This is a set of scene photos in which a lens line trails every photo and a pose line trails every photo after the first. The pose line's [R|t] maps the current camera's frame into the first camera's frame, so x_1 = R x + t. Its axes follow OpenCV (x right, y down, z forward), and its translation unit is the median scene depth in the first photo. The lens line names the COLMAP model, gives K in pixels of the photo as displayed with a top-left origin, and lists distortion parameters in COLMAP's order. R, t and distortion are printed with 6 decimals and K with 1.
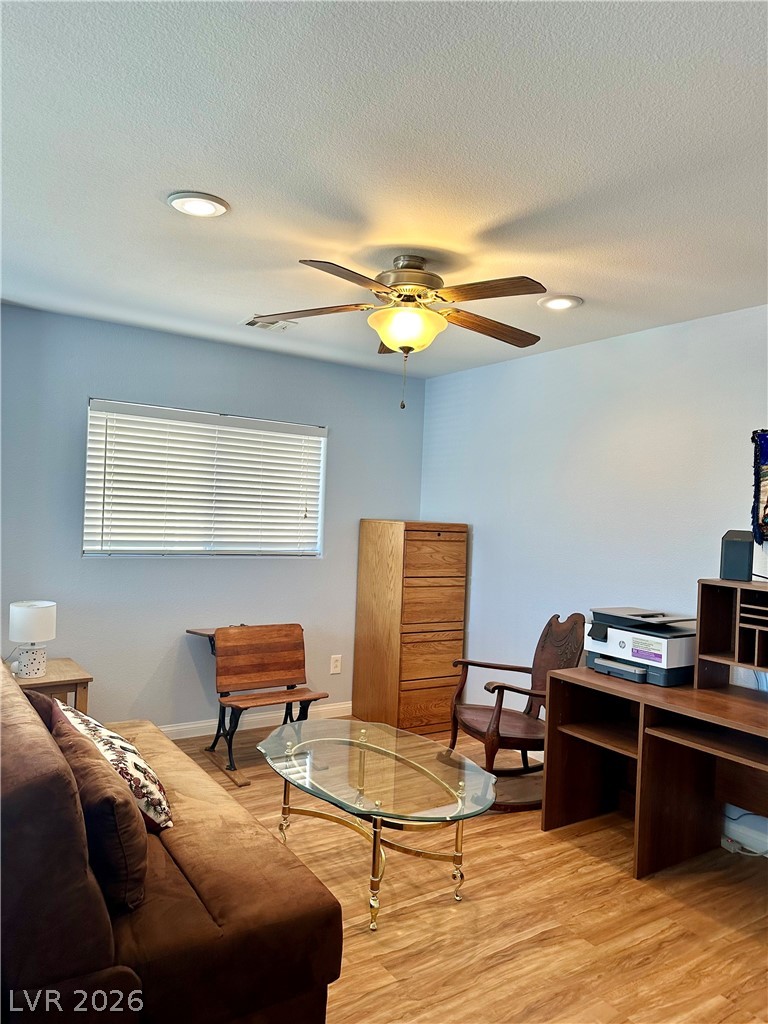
lens RADIAL K [[709.7, 0, 384.0], [0, 709.7, 512.0], [0, 0, 1]] dist [0.048437, -0.004443]
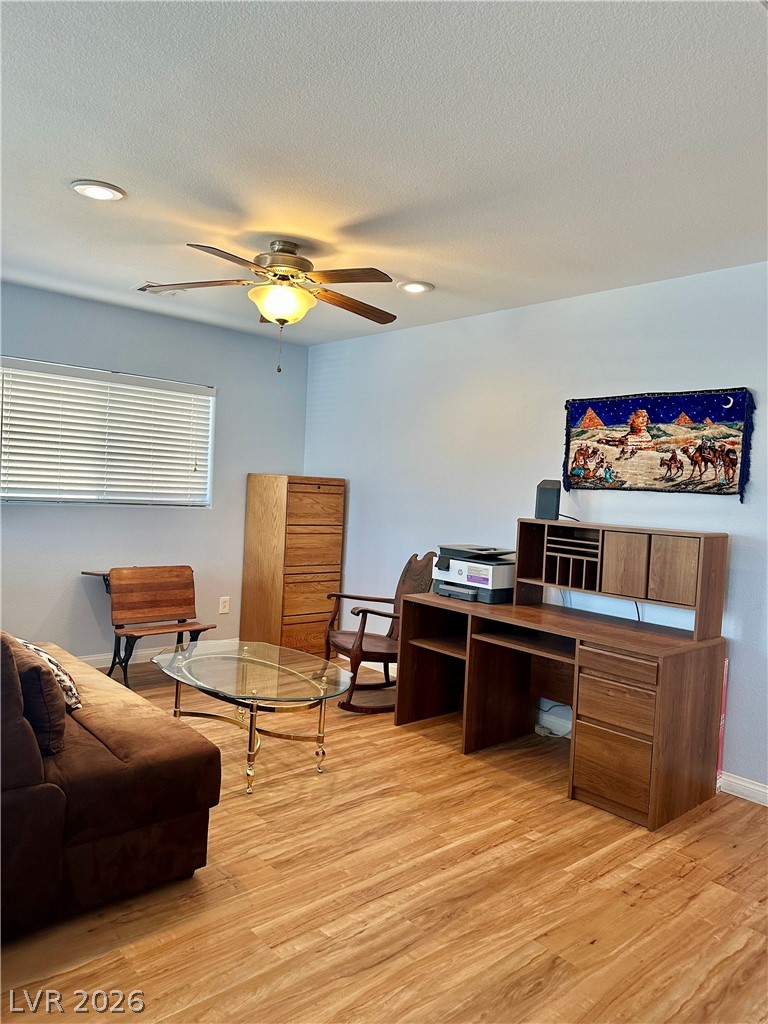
lens RADIAL K [[718.5, 0, 384.0], [0, 718.5, 512.0], [0, 0, 1]] dist [0.141335, -0.287341]
pose [[0.990174, 0.003899, 0.139788, 0.030650], [-0.009928, 0.999049, 0.042456, 0.031709], [-0.139490, -0.043426, 0.989271, -0.214512]]
